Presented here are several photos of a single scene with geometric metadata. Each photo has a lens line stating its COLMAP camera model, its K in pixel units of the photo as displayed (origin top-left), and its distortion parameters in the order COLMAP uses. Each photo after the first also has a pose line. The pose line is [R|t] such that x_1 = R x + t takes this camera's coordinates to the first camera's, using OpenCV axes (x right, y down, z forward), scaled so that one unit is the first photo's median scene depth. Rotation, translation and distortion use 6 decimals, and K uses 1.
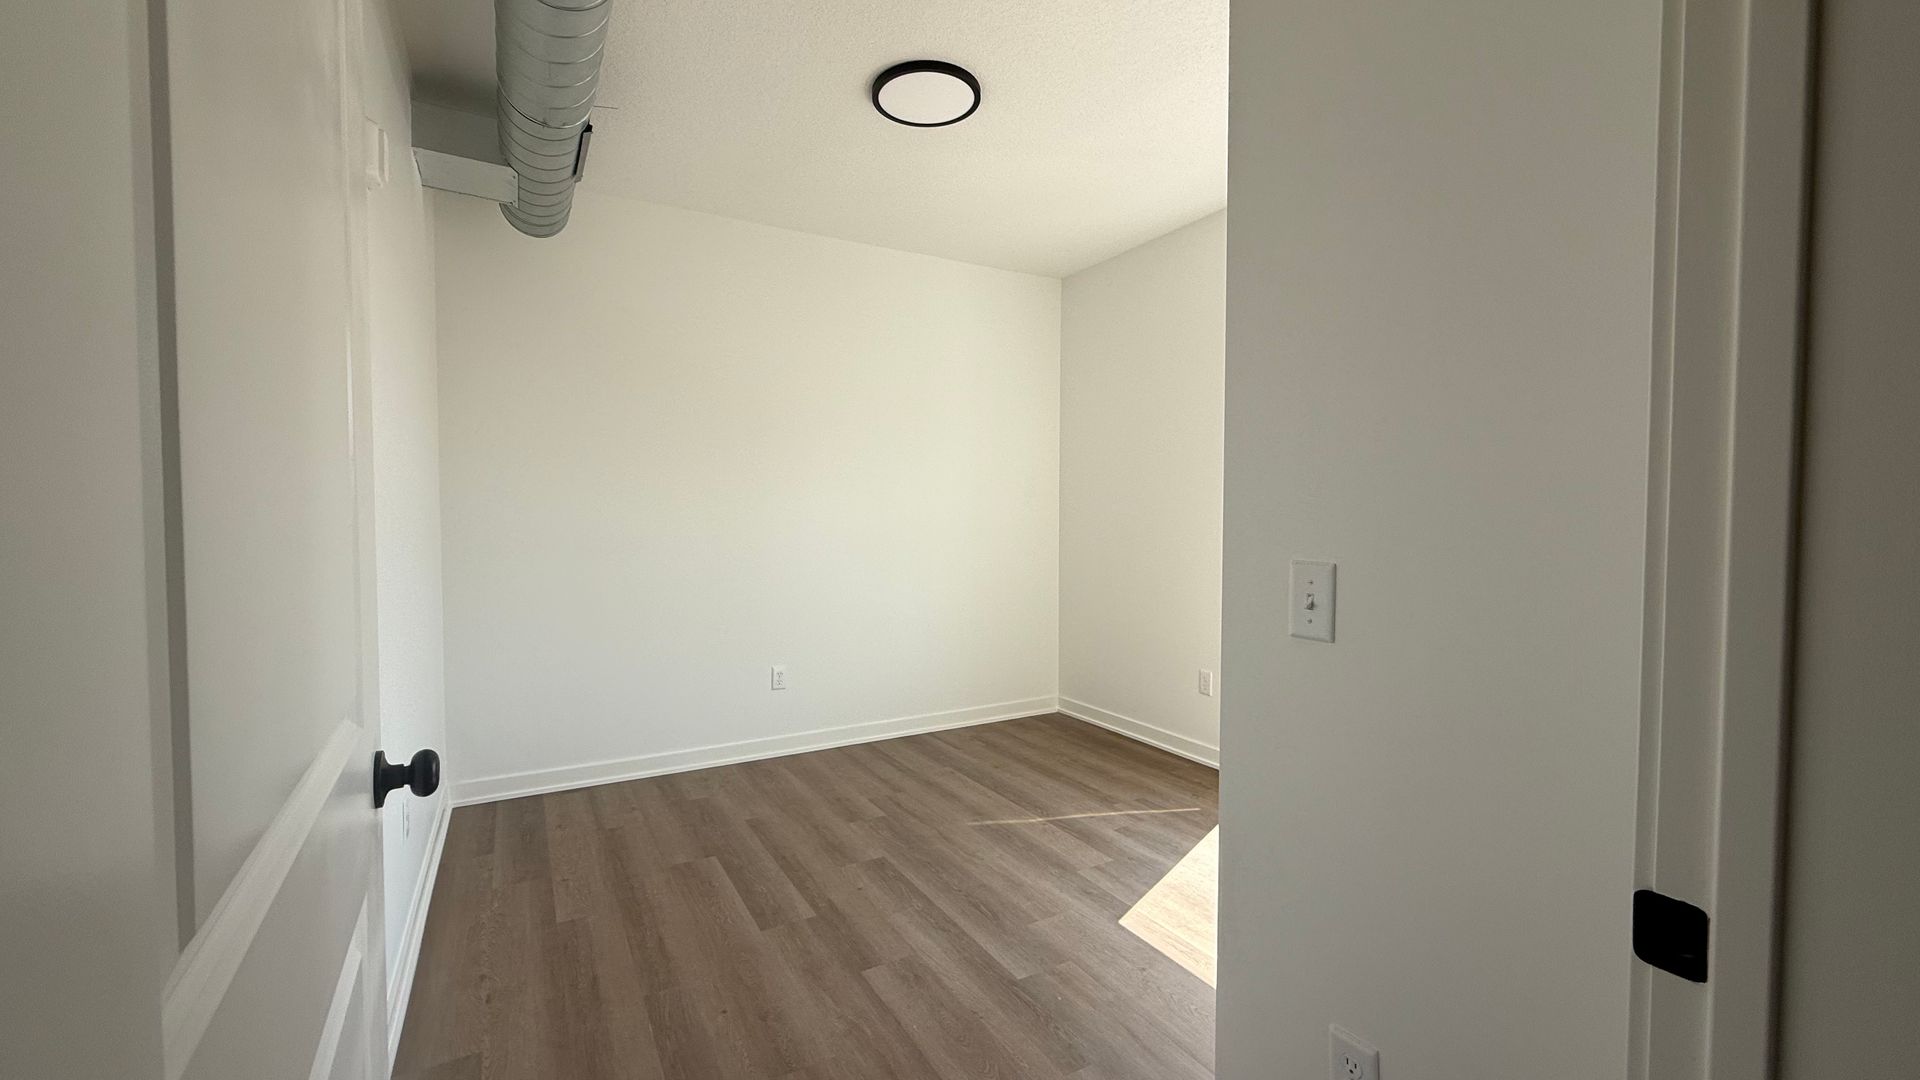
lens RADIAL K [[766.8, 0, 961.0], [0, 766.8, 538.7], [0, 0, 1]] dist [-0.001106, 0.000216]
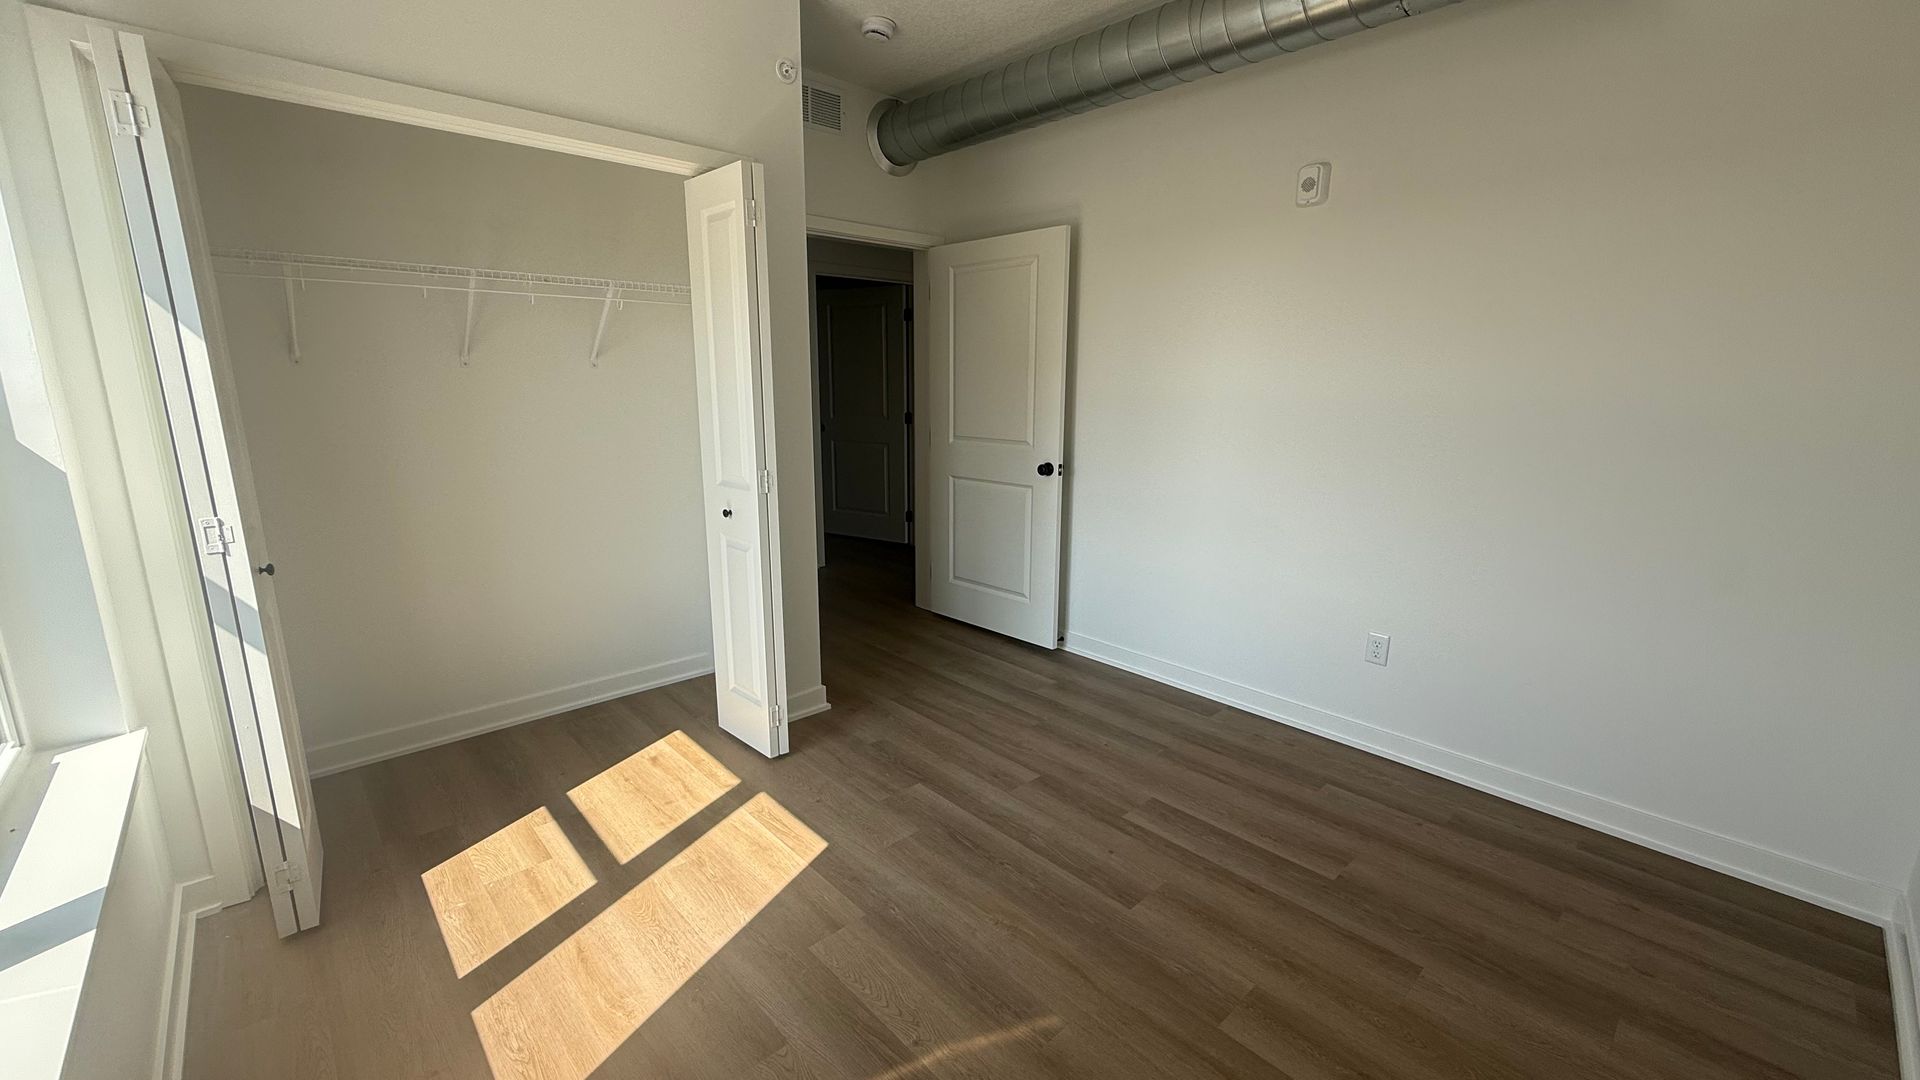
lens RADIAL K [[766.8, 0, 957.7], [0, 766.8, 538.0], [0, 0, 1]] dist [-0.001106, 0.000216]
pose [[-0.975601, 0.039647, -0.215941, 0.220061], [-0.013971, 0.970355, 0.241281, -0.110153], [0.219105, 0.238411, -0.946125, 1.715151]]
